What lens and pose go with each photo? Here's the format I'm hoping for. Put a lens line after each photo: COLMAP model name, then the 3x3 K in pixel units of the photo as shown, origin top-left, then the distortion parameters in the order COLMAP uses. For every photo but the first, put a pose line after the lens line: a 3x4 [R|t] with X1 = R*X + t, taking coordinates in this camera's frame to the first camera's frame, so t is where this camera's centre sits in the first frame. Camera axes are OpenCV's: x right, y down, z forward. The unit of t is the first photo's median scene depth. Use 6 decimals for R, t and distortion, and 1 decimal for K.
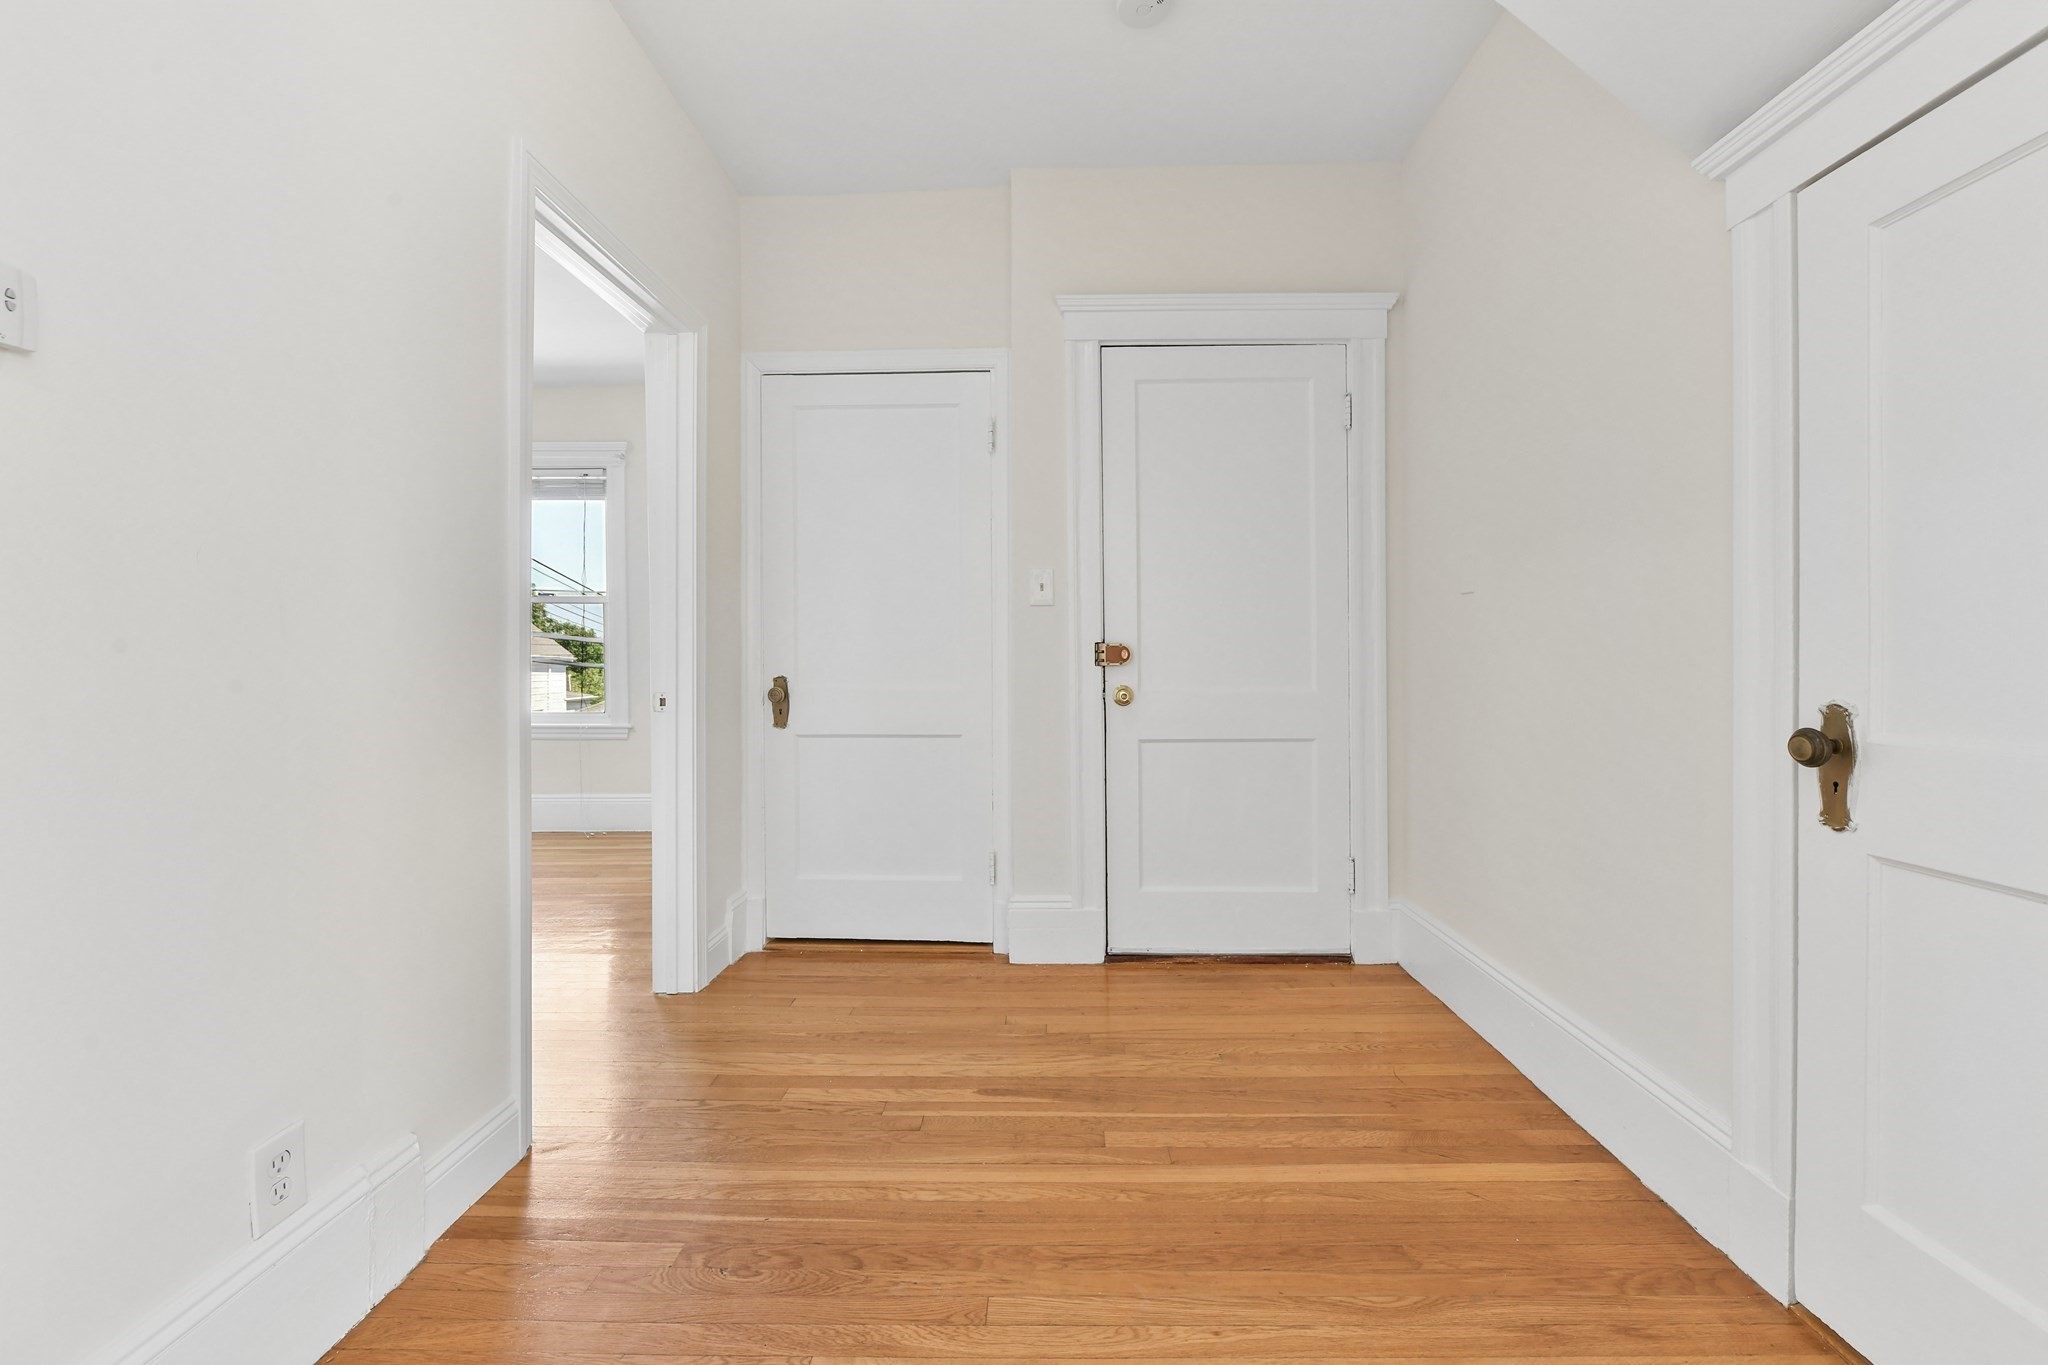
lens RADIAL K [[811.3, 0, 1051.4], [0, 811.3, 660.0], [0, 0, 1]] dist [0.001490, 0.000090]
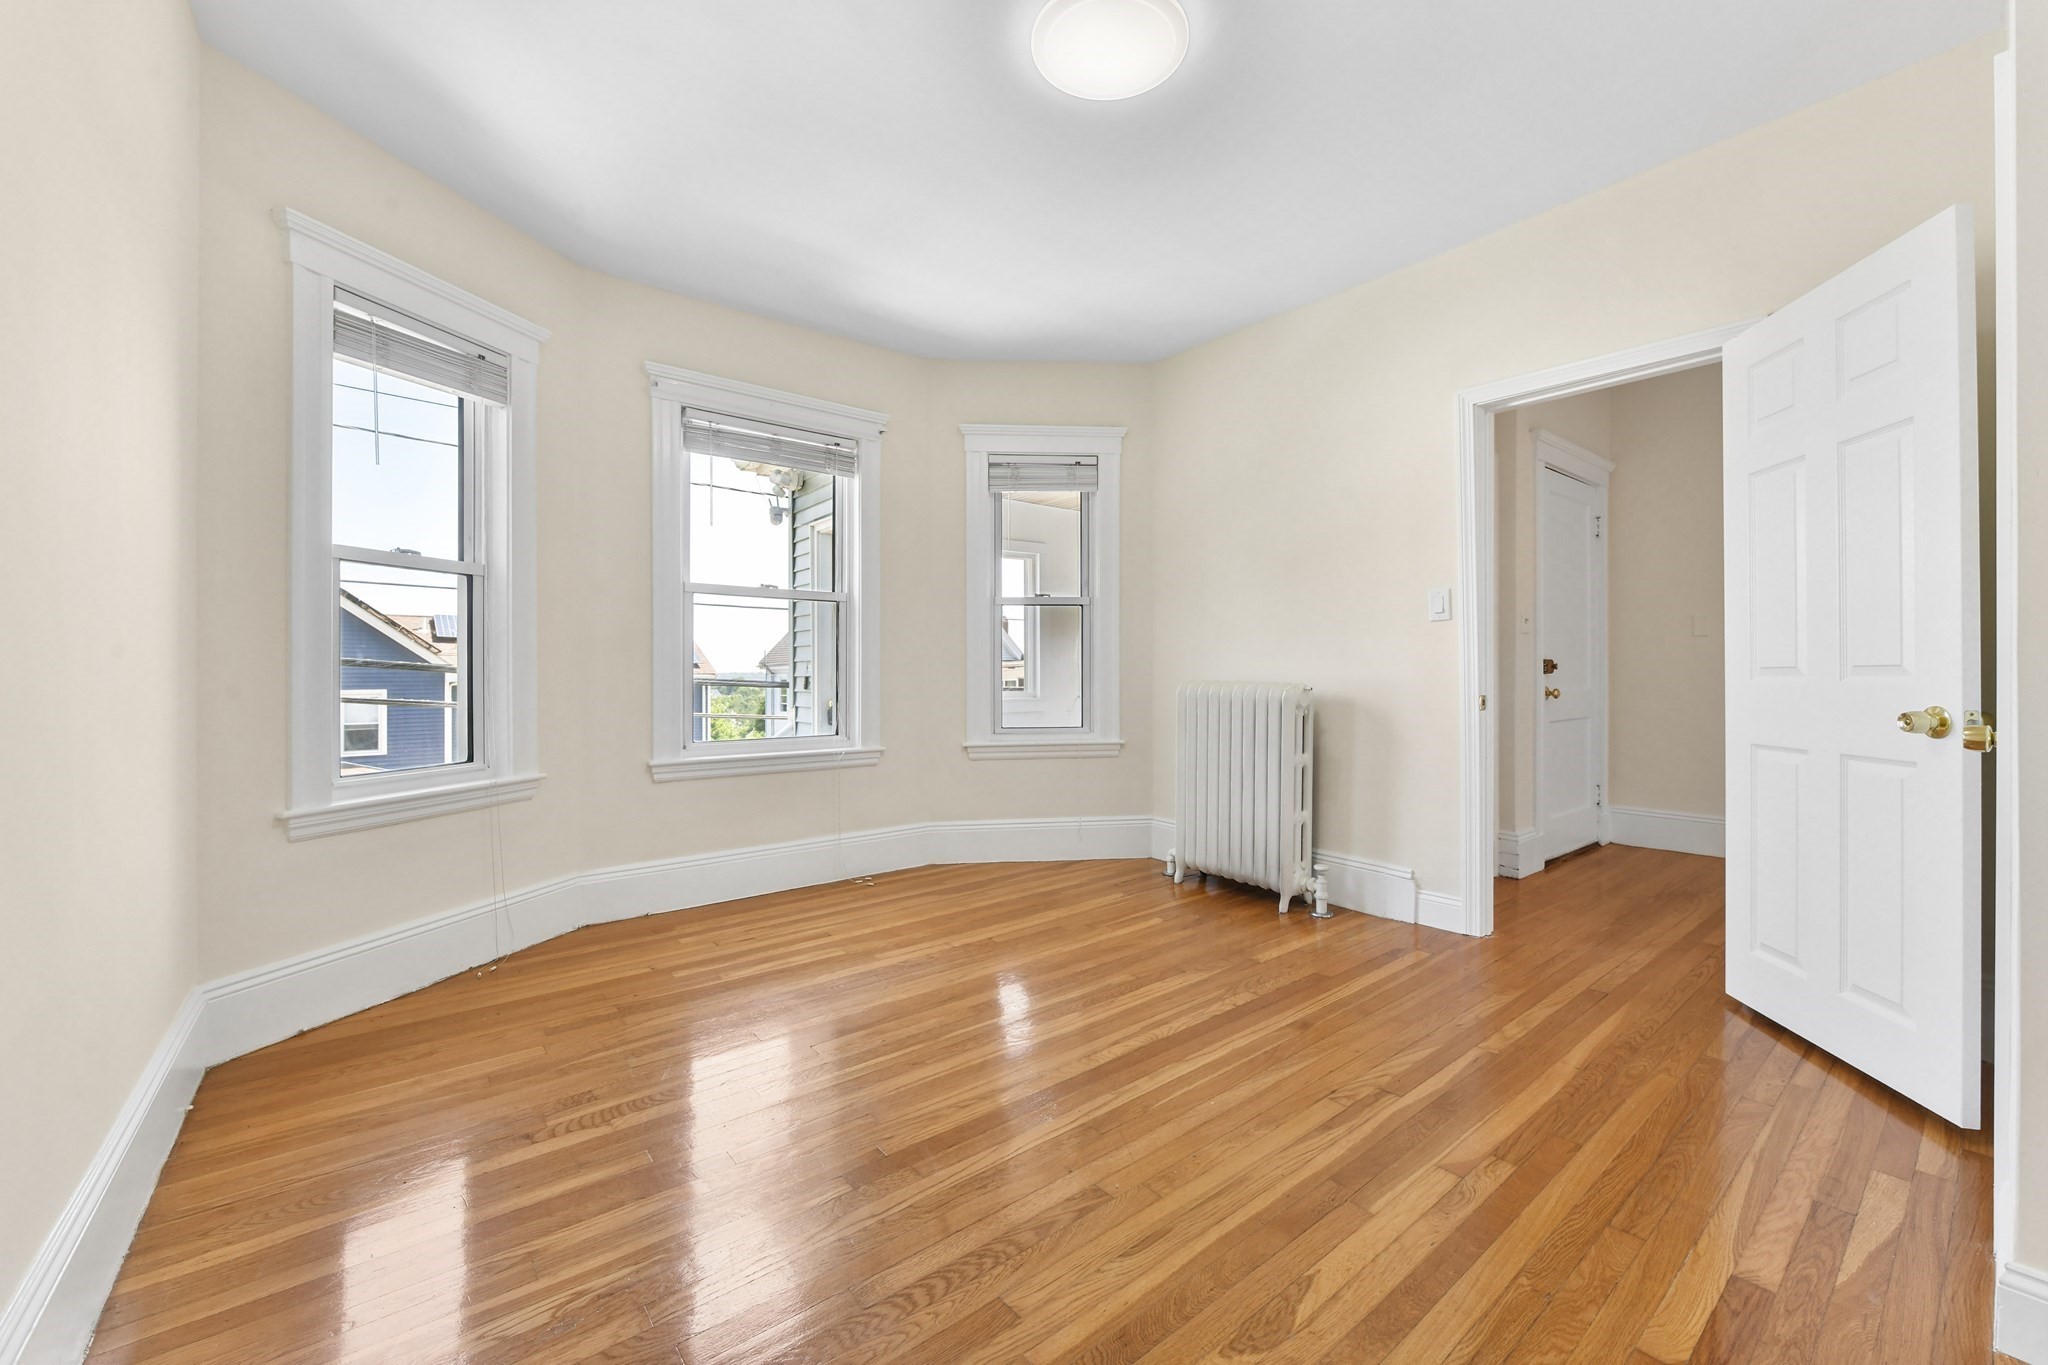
lens RADIAL K [[824.4, 0, 1027.6], [0, 824.4, 677.0], [0, 0, 1]] dist [-0.009510, -0.000014]
pose [[0.778146, -0.000085, 0.628083, -0.937470], [0.001817, 0.999996, -0.002115, 0.008460], [-0.628081, 0.002787, 0.778143, 0.232303]]
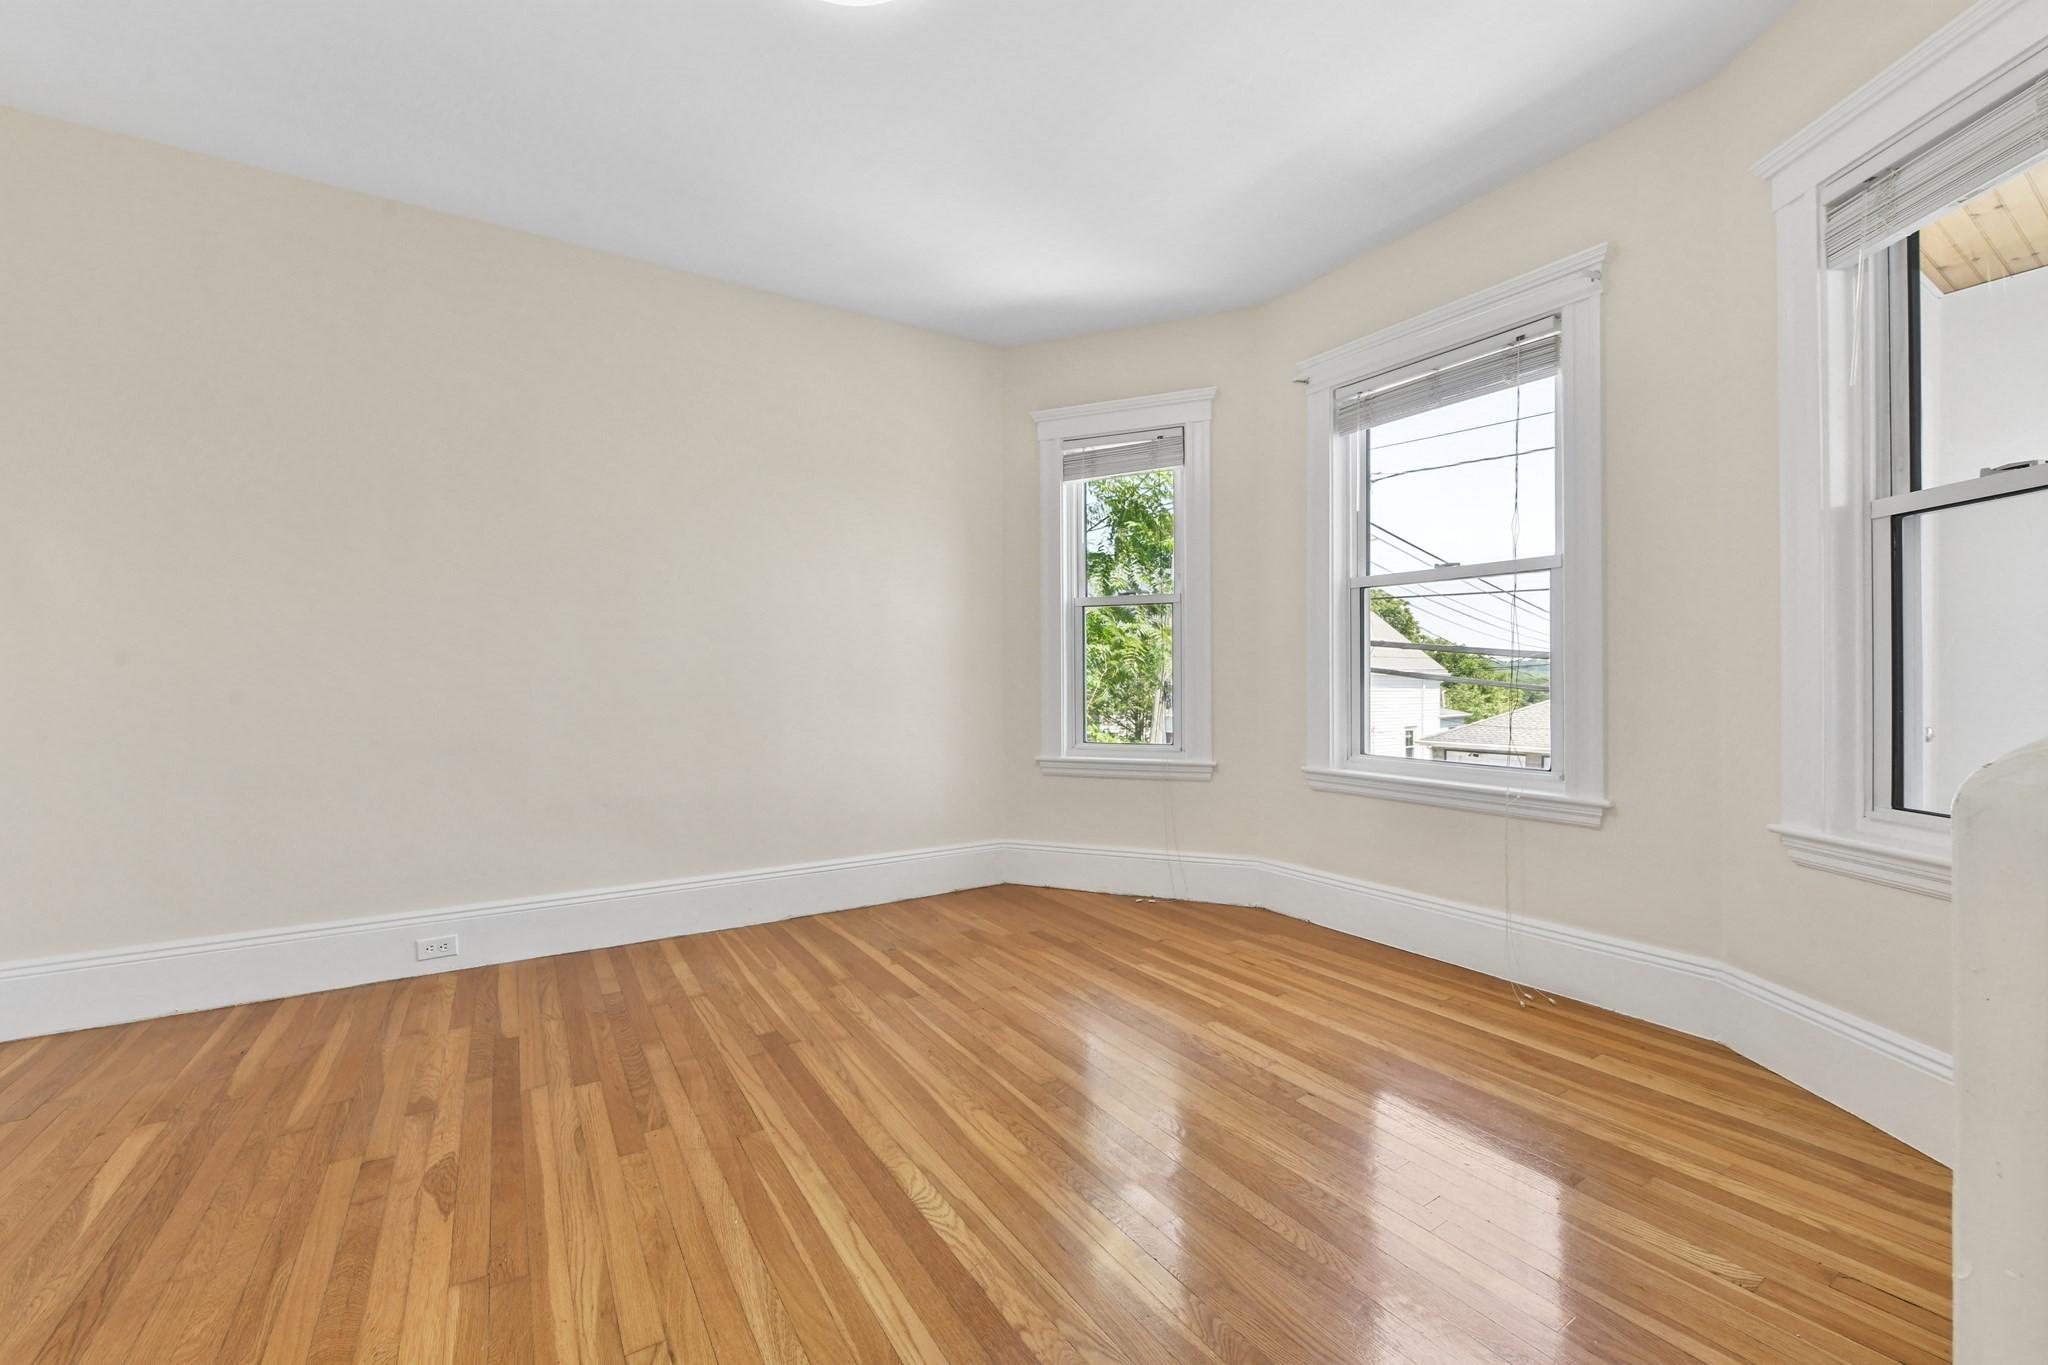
lens RADIAL K [[817.8, 0, 1024.0], [0, 817.8, 682.5], [0, 0, 1]] dist [-0.001990, -0.000143]
pose [[0.535193, 0.010253, -0.844668, -0.281590], [-0.003289, 0.999944, 0.010054, 0.001422], [0.844723, -0.002603, 0.535197, 0.414947]]
